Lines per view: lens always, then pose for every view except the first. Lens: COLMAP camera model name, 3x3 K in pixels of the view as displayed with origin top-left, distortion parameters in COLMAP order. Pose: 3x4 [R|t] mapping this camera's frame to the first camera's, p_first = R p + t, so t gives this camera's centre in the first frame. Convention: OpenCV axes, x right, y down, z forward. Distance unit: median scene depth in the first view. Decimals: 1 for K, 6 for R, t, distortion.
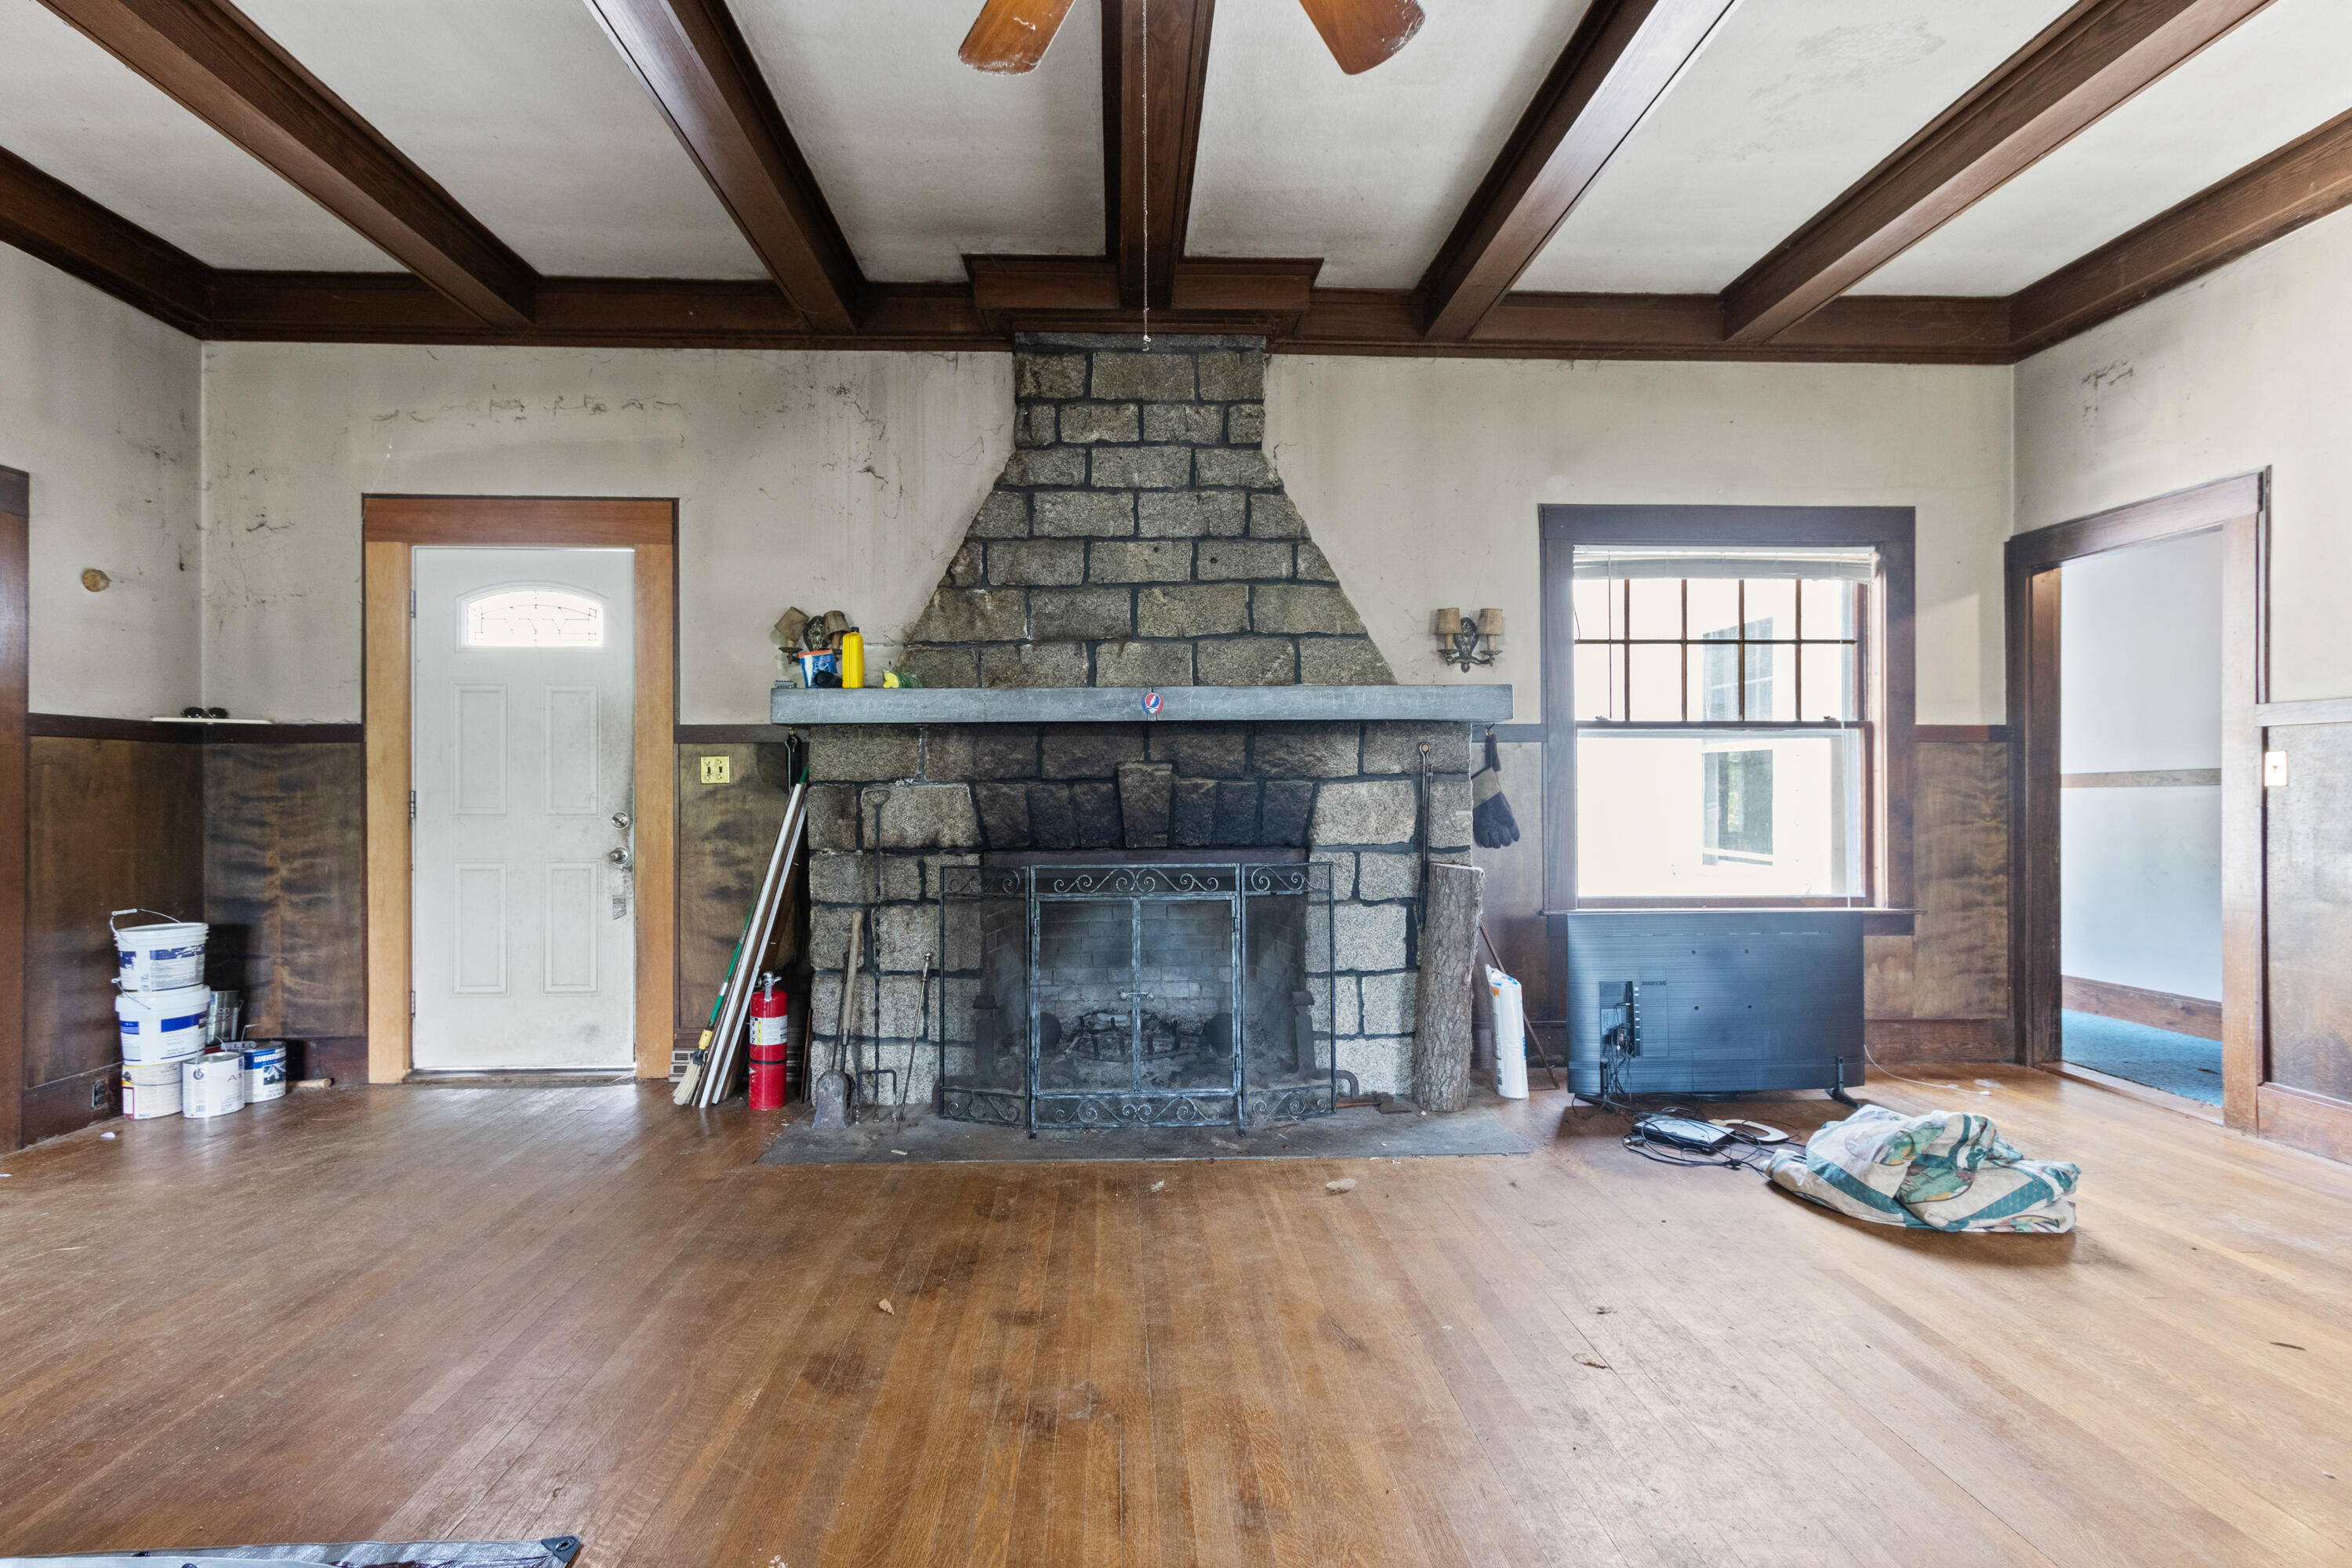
lens RADIAL K [[1118.4, 0, 1176.0], [0, 1118.4, 784.0], [0, 0, 1]] dist [0.013054, 0.000207]
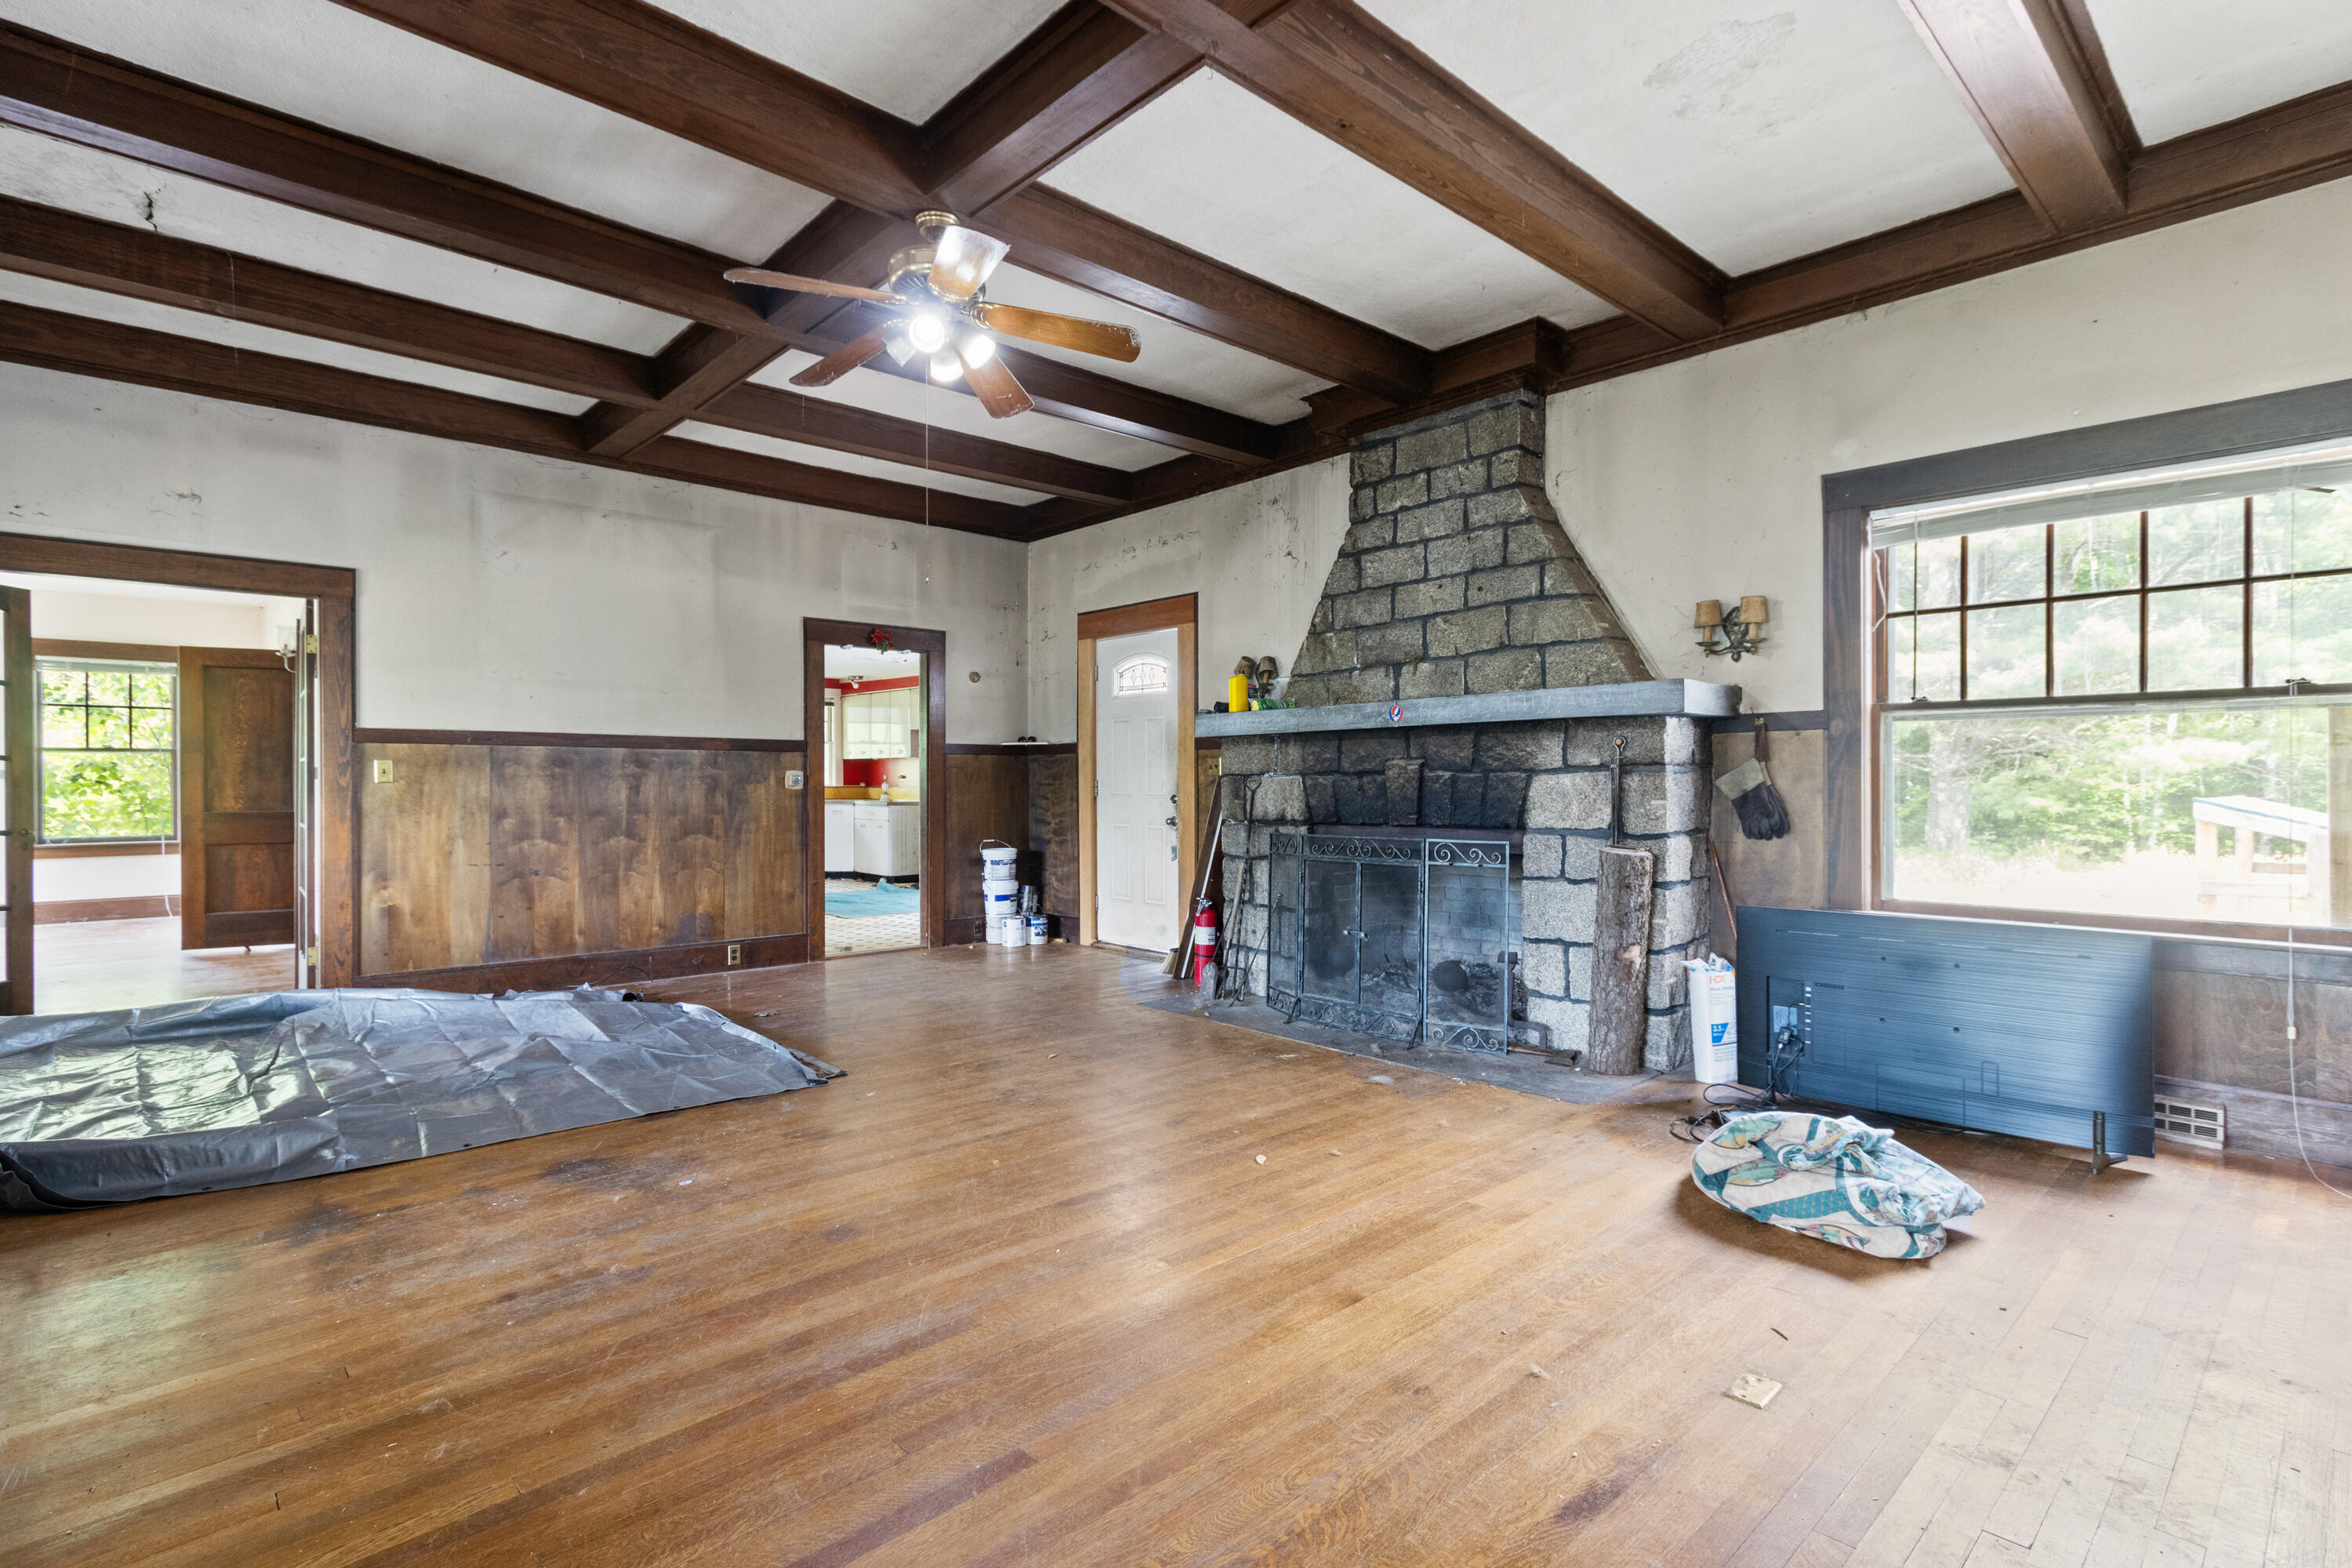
lens RADIAL K [[1118.4, 0, 1176.0], [0, 1118.4, 784.0], [0, 0, 1]] dist [0.013054, 0.000207]
pose [[0.645858, 0.003350, -0.763450, 0.745400], [0.003897, 0.999963, 0.007685, -0.001218], [0.763447, -0.007938, 0.645821, -0.025649]]
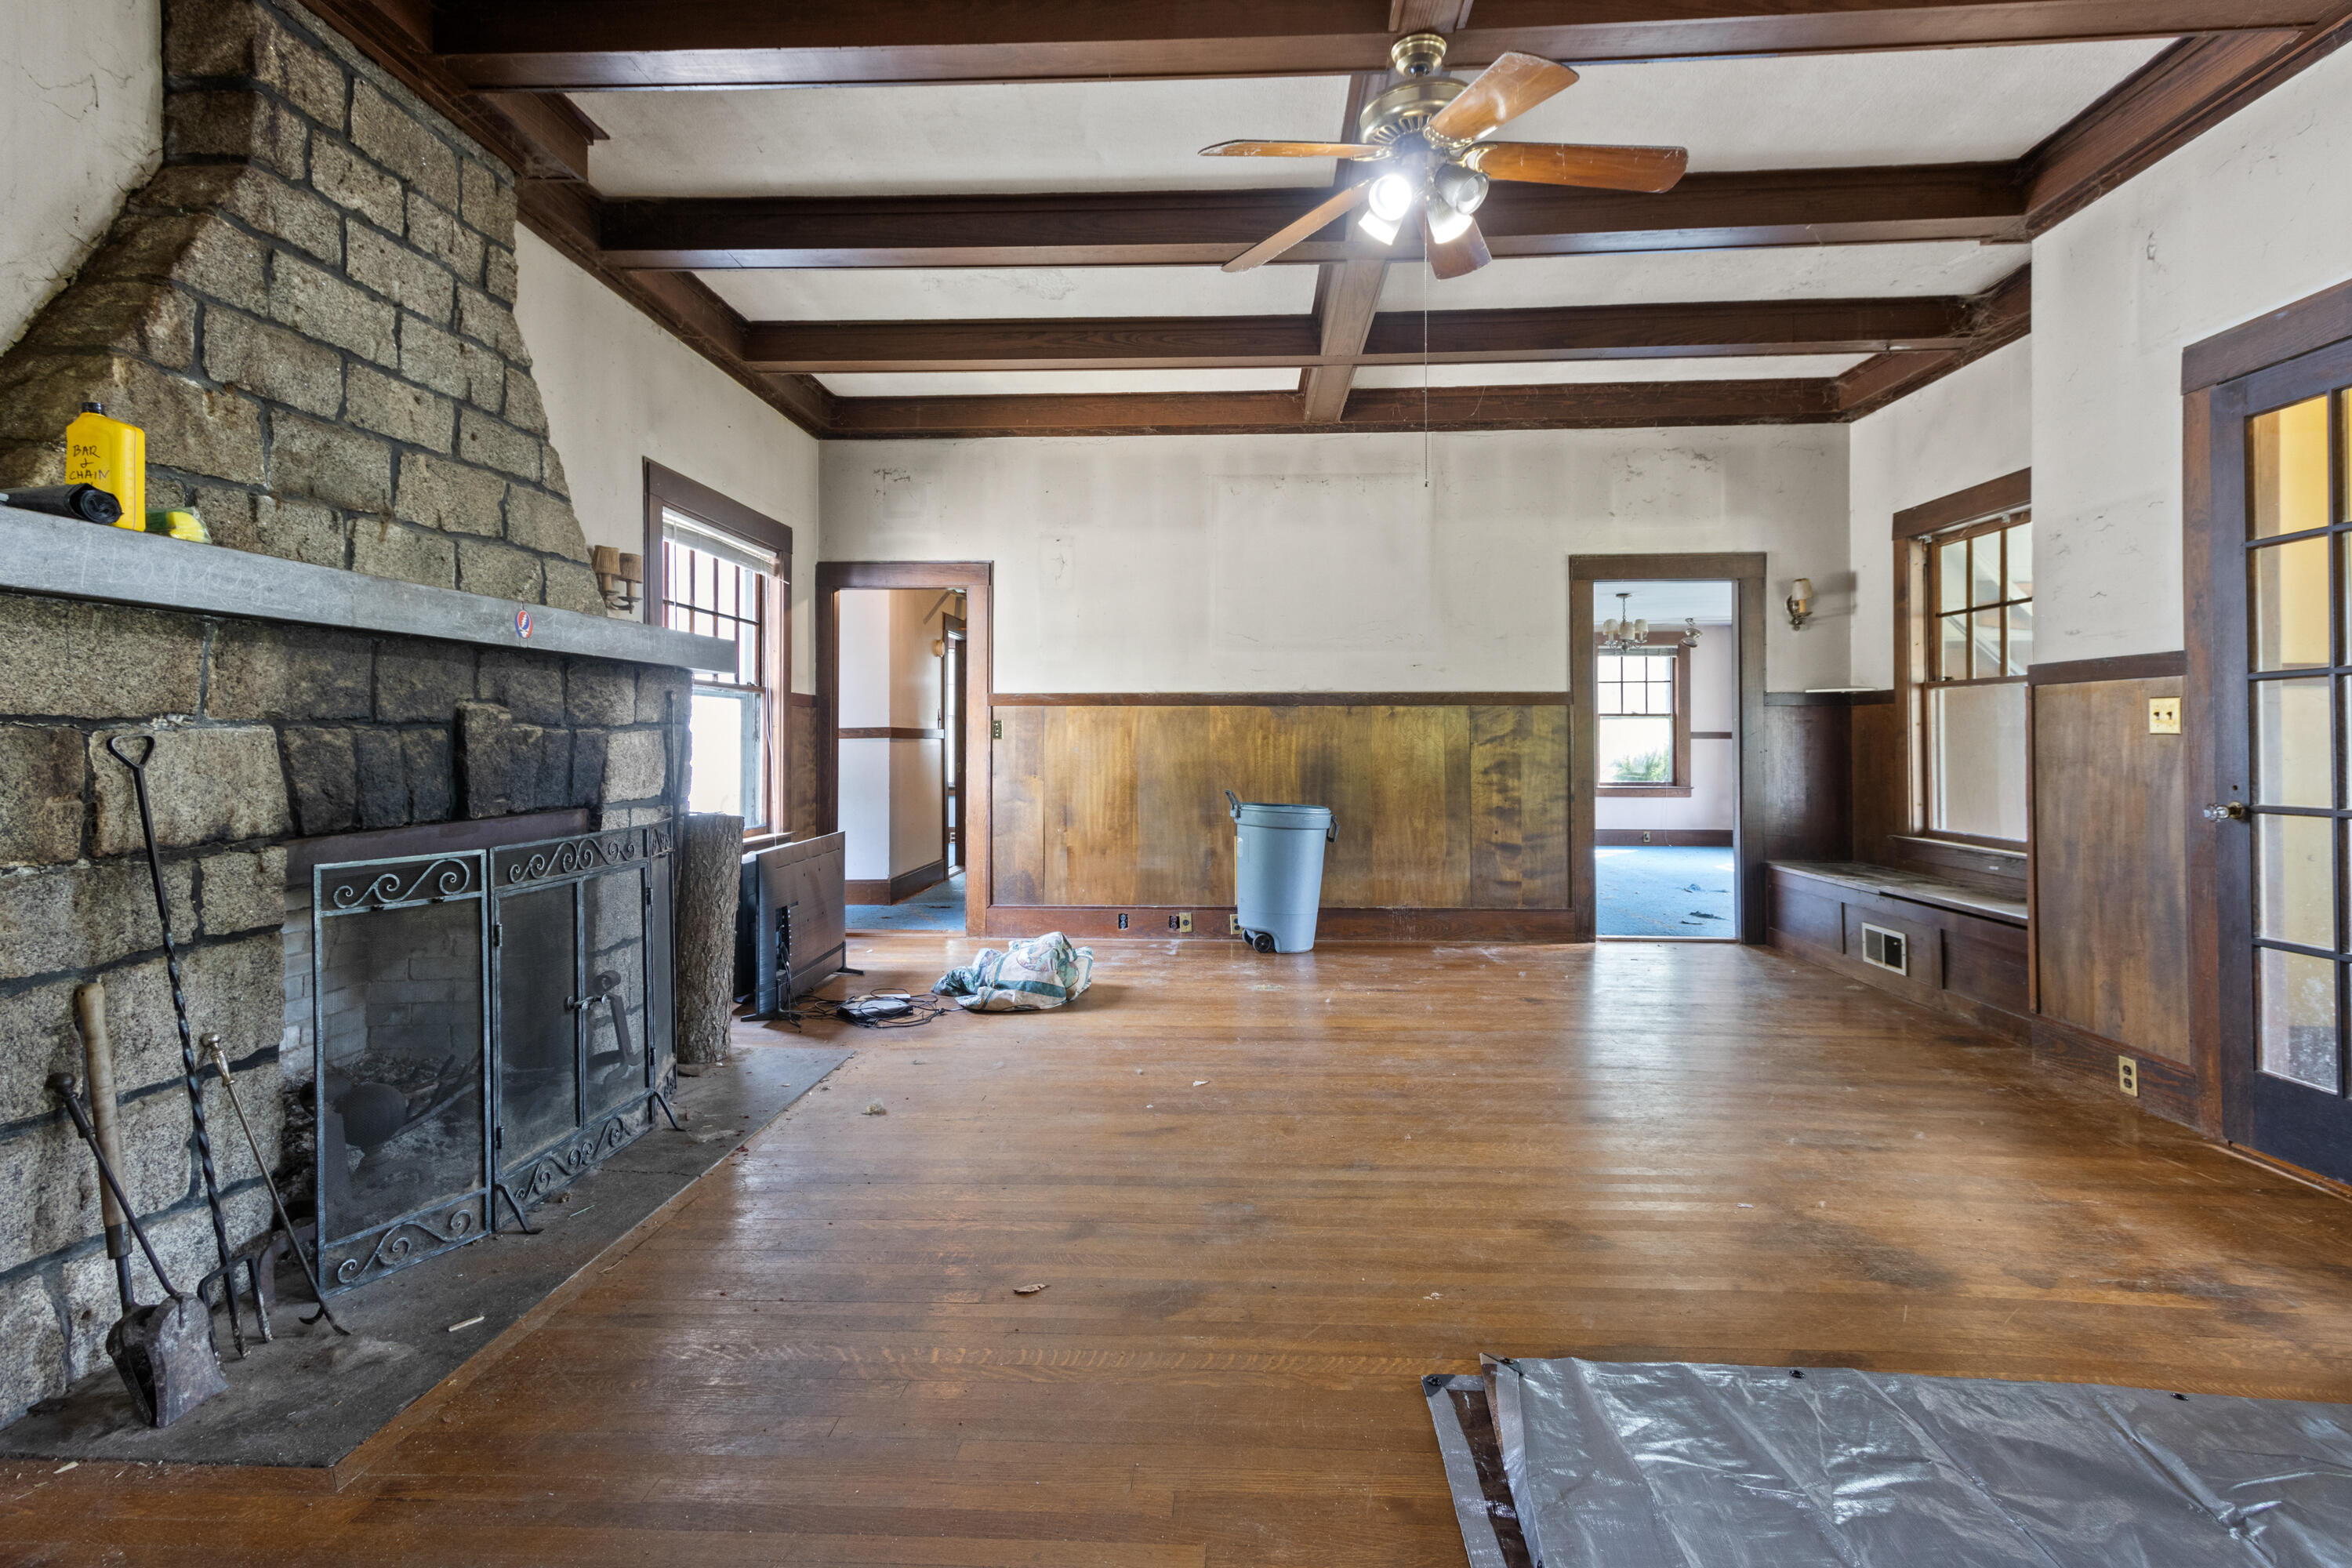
lens RADIAL K [[1145.7, 0, 1167.6], [0, 1145.7, 727.7], [0, 0, 1]] dist [0.005663, -0.000244]
pose [[0.109574, 0.014247, 0.993877, -0.690485], [-0.003469, 0.999897, -0.013951, 0.006723], [-0.993973, -0.001920, 0.109612, 0.450269]]
